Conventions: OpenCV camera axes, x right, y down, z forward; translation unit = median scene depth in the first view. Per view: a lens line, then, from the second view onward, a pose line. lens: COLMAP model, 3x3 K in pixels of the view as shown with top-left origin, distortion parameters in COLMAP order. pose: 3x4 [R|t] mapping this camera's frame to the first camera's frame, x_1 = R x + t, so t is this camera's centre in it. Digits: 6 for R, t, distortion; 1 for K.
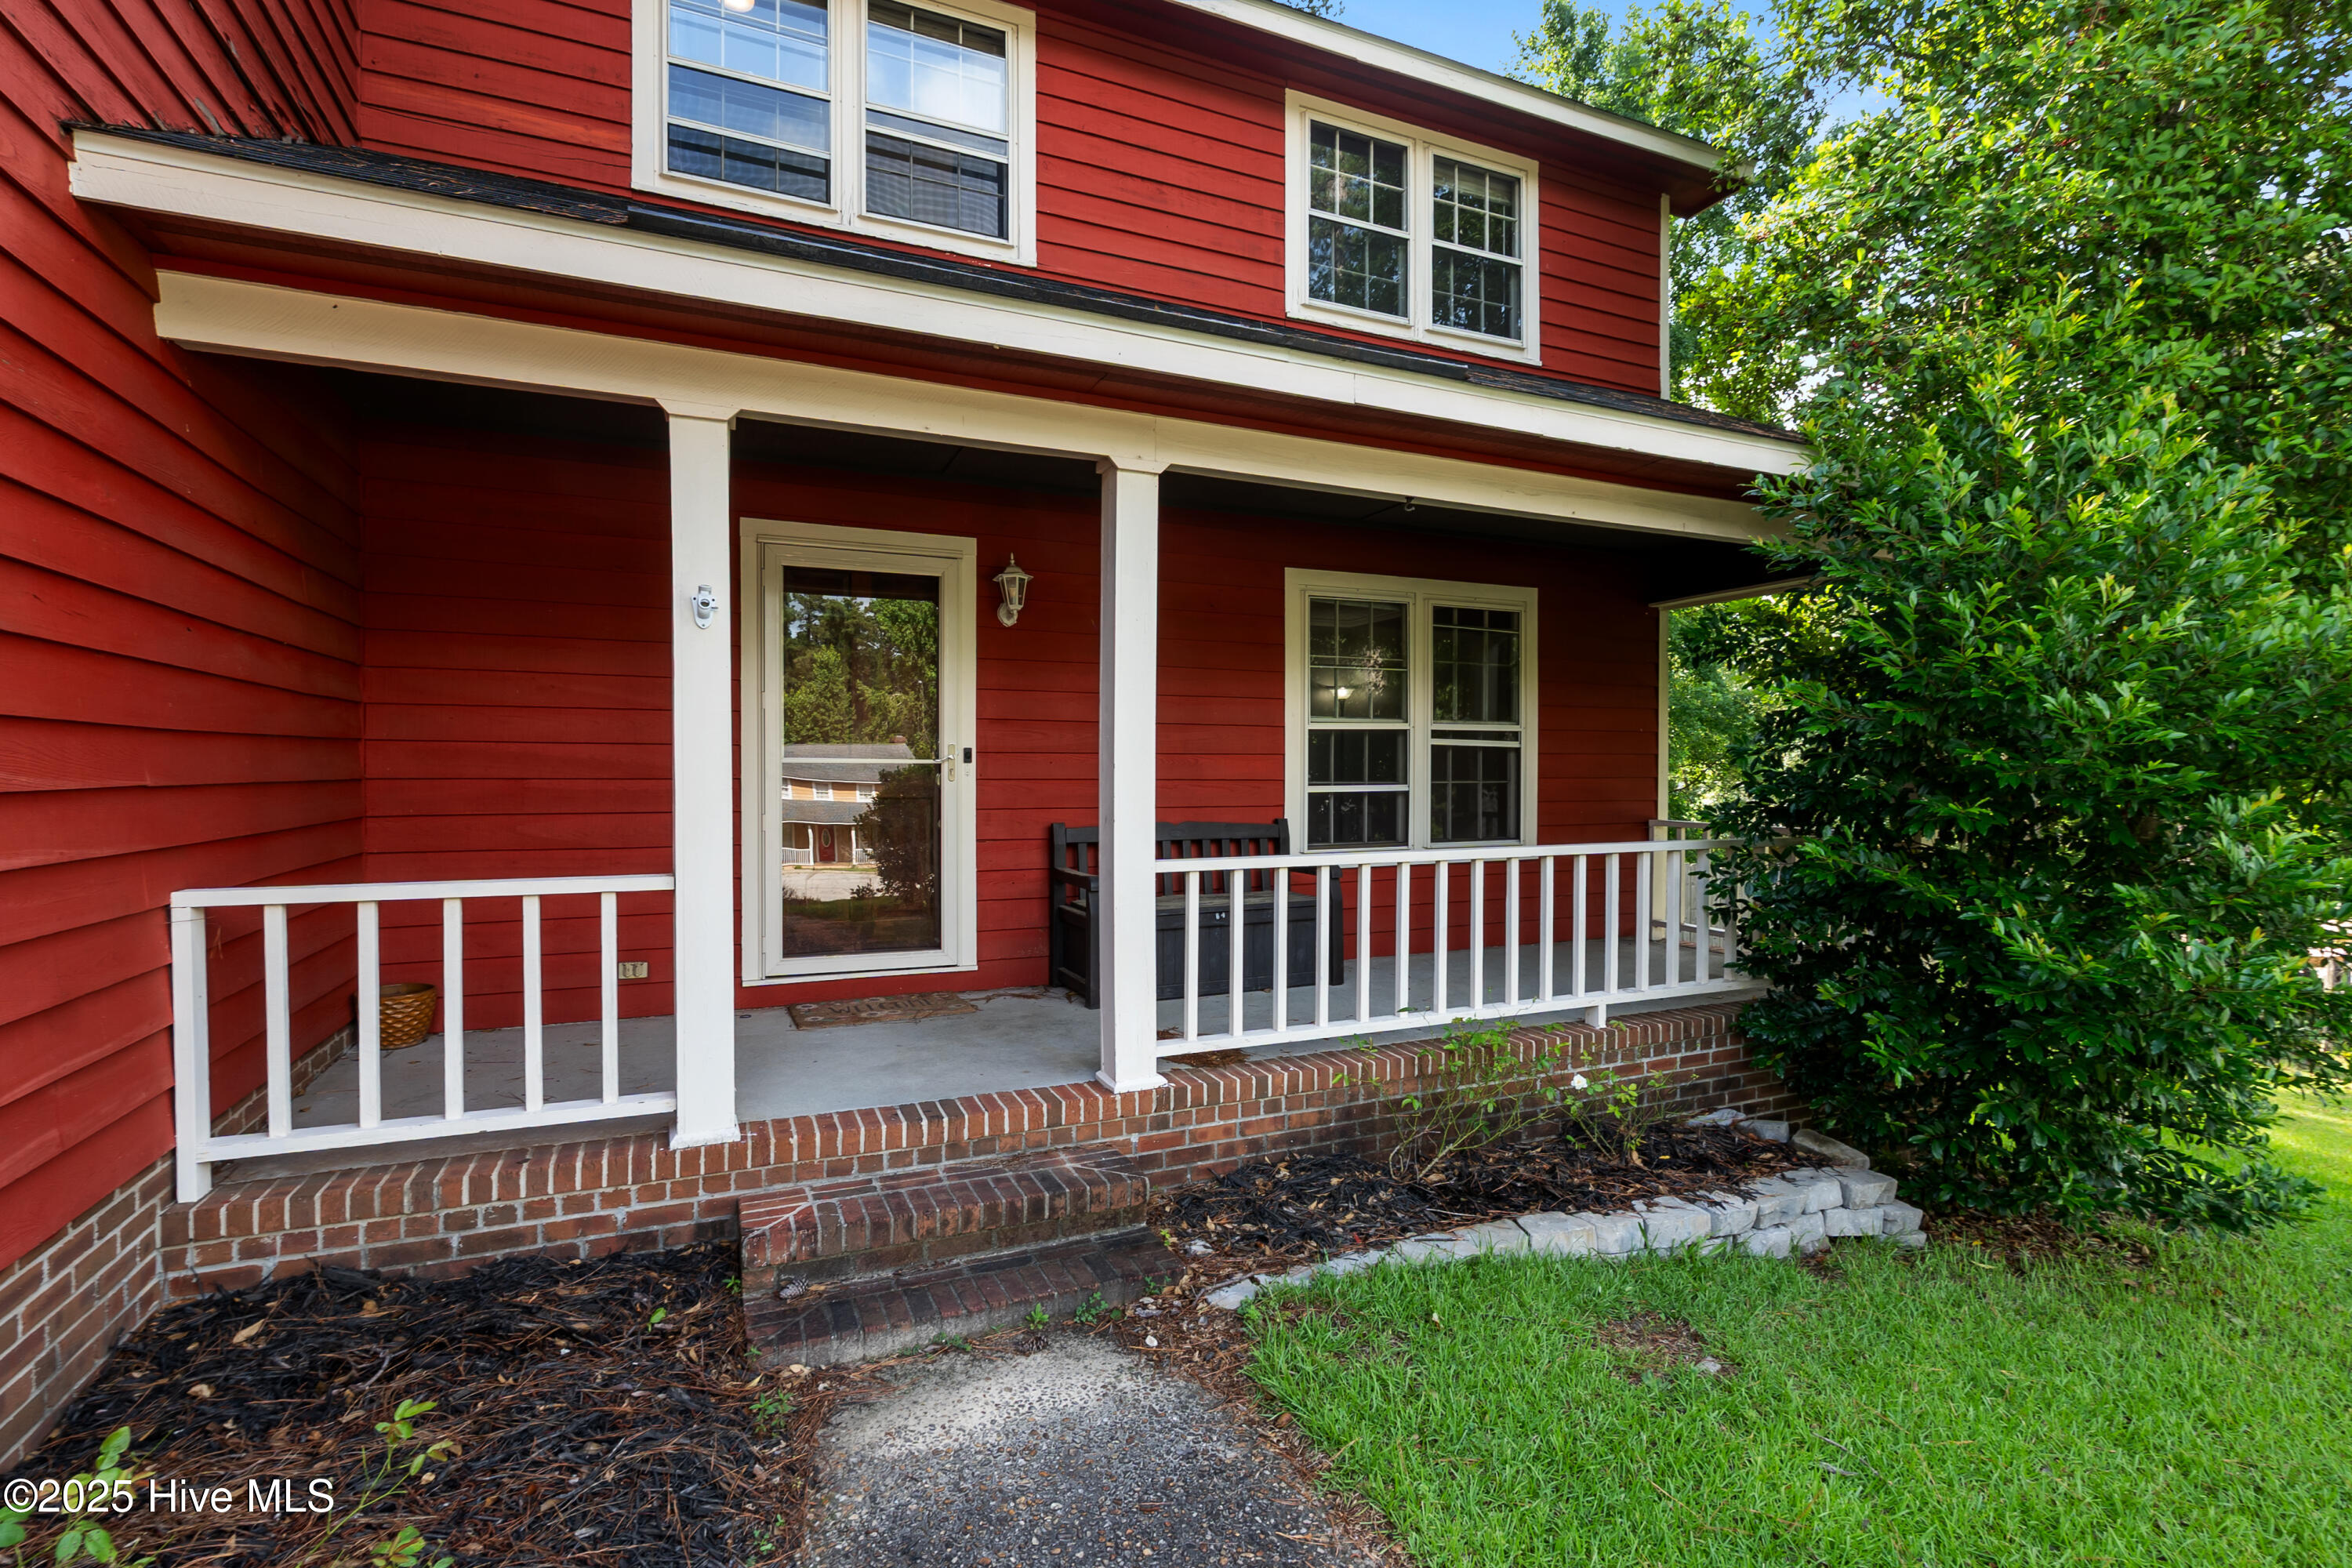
lens RADIAL K [[1085.7, 0, 1180.3], [0, 1085.7, 789.9], [0, 0, 1]] dist [-0.002178, -0.000047]
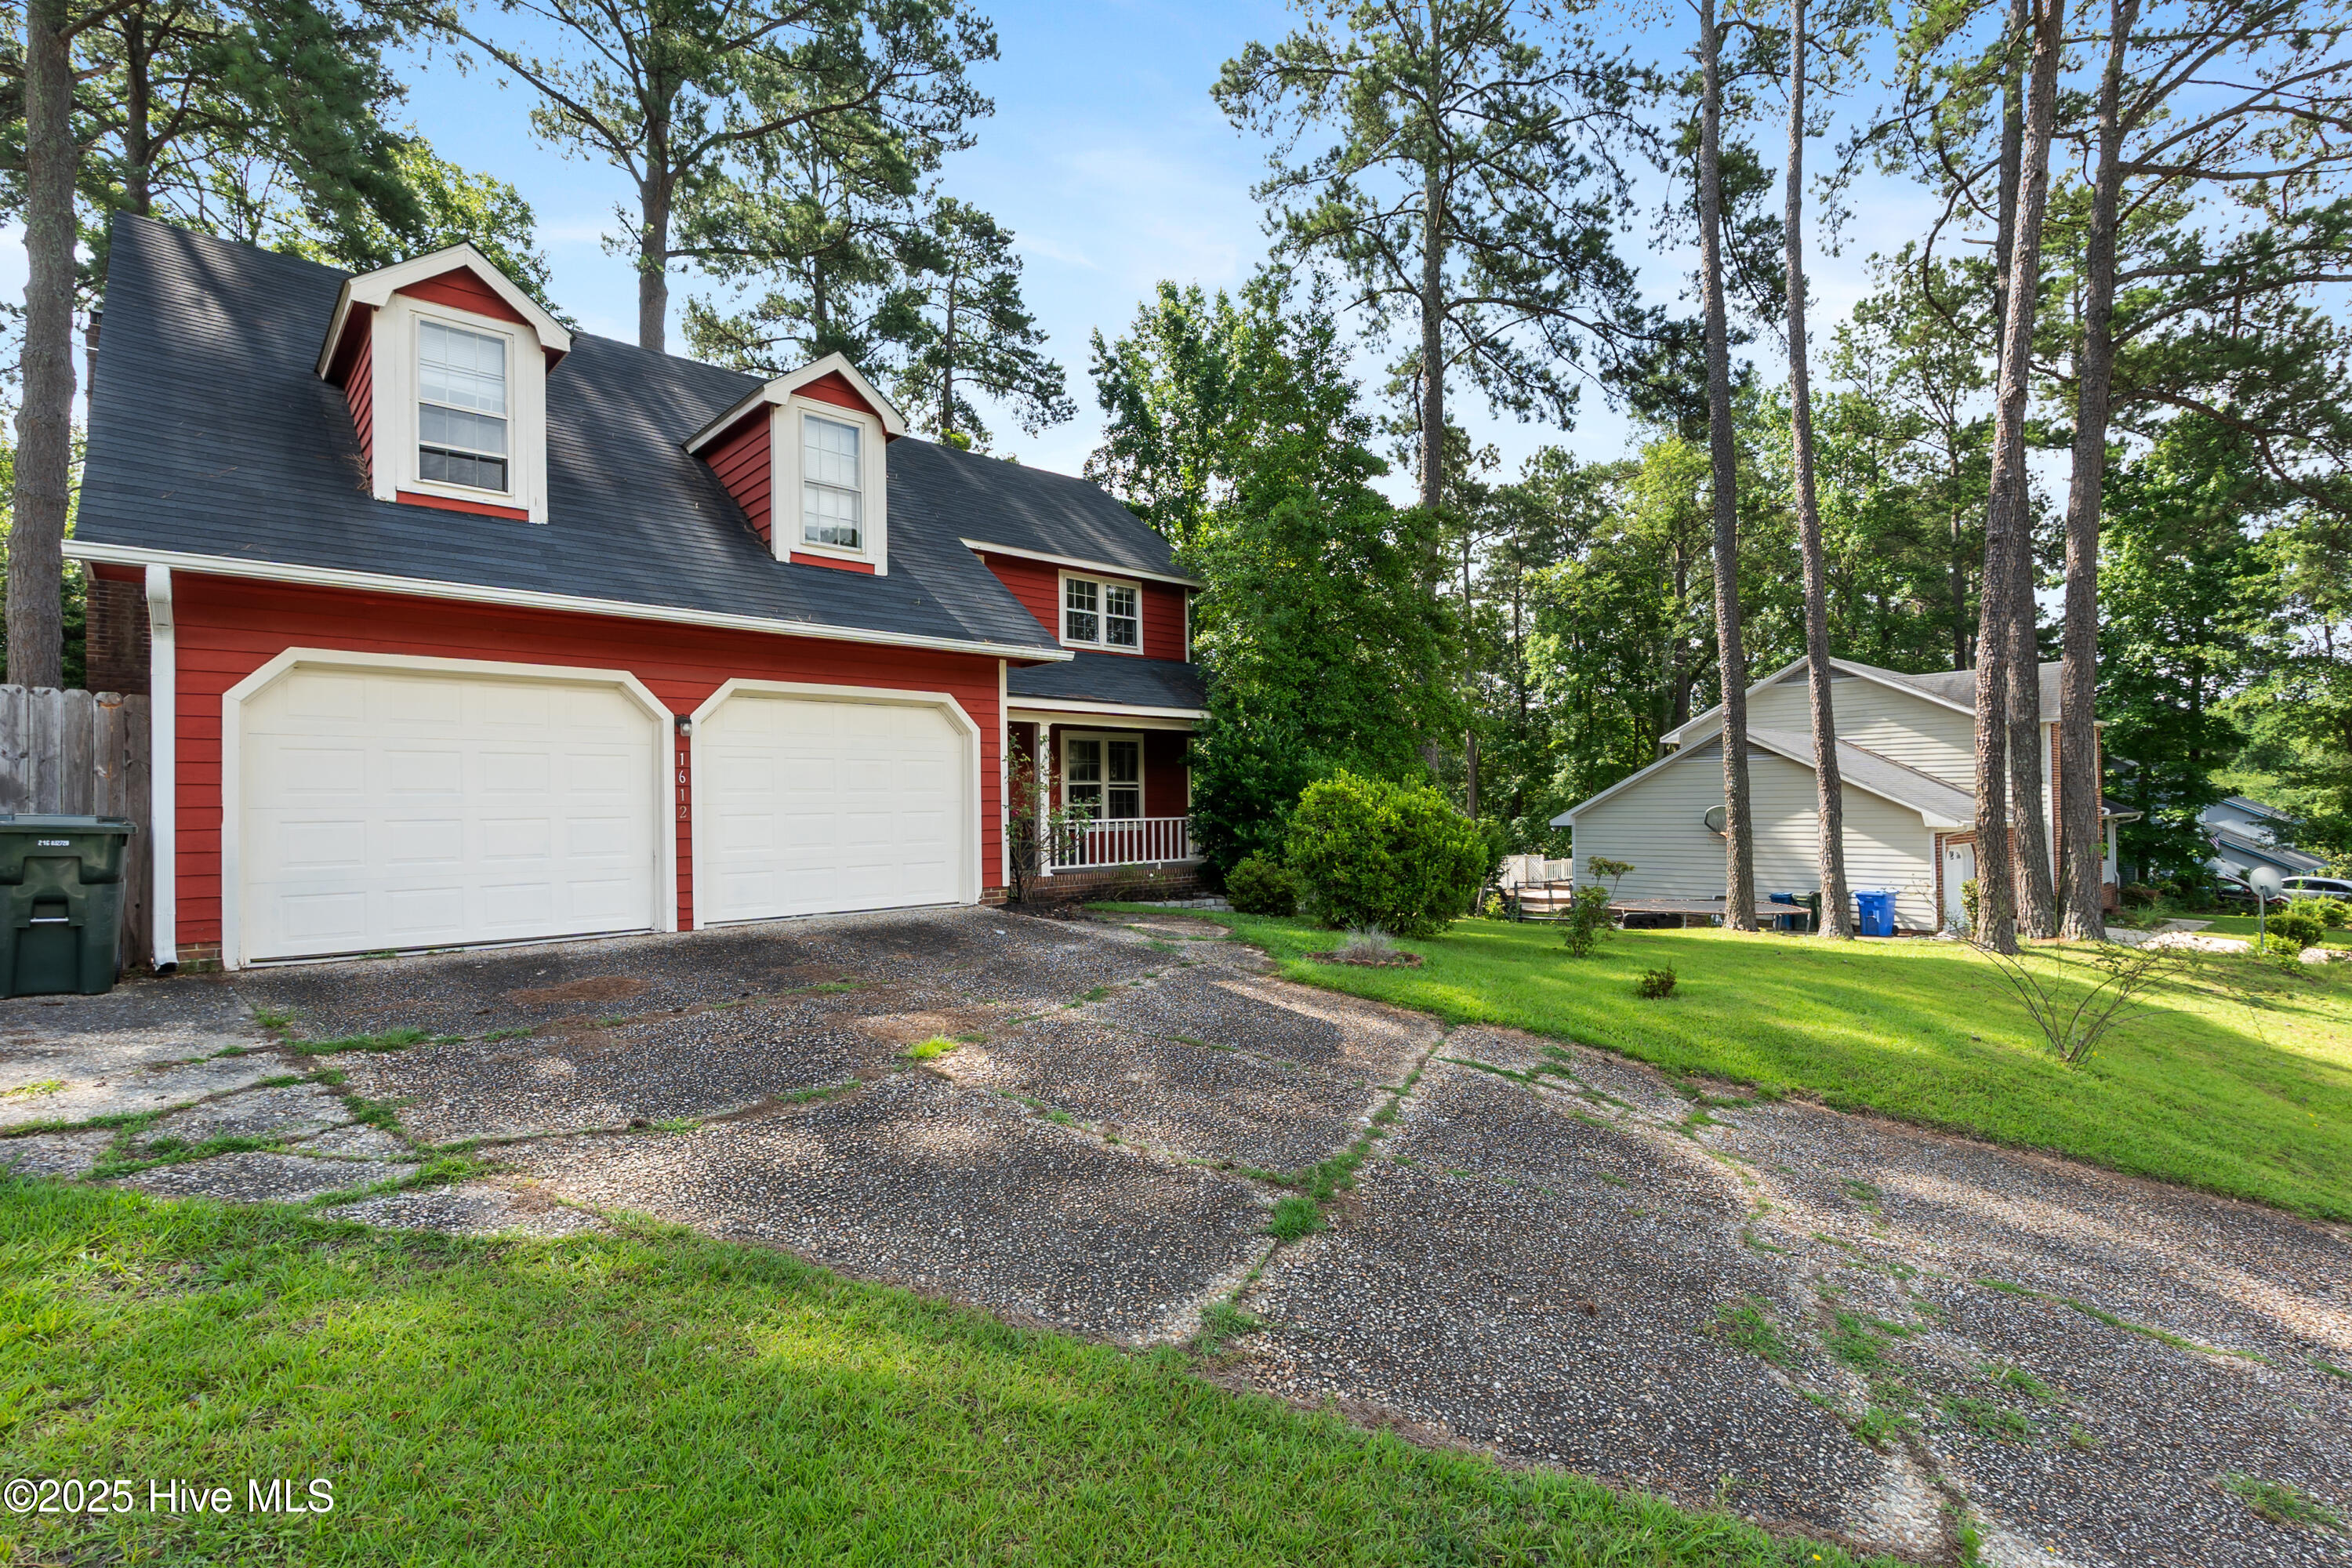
lens RADIAL K [[1085.7, 0, 1180.2], [0, 1085.7, 781.0], [0, 0, 1]] dist [-0.002178, -0.000047]
pose [[0.949963, -0.014028, 0.312049, -0.500966], [0.019392, 0.999713, -0.014094, -0.014810], [-0.311761, 0.019440, 0.949962, -1.842270]]
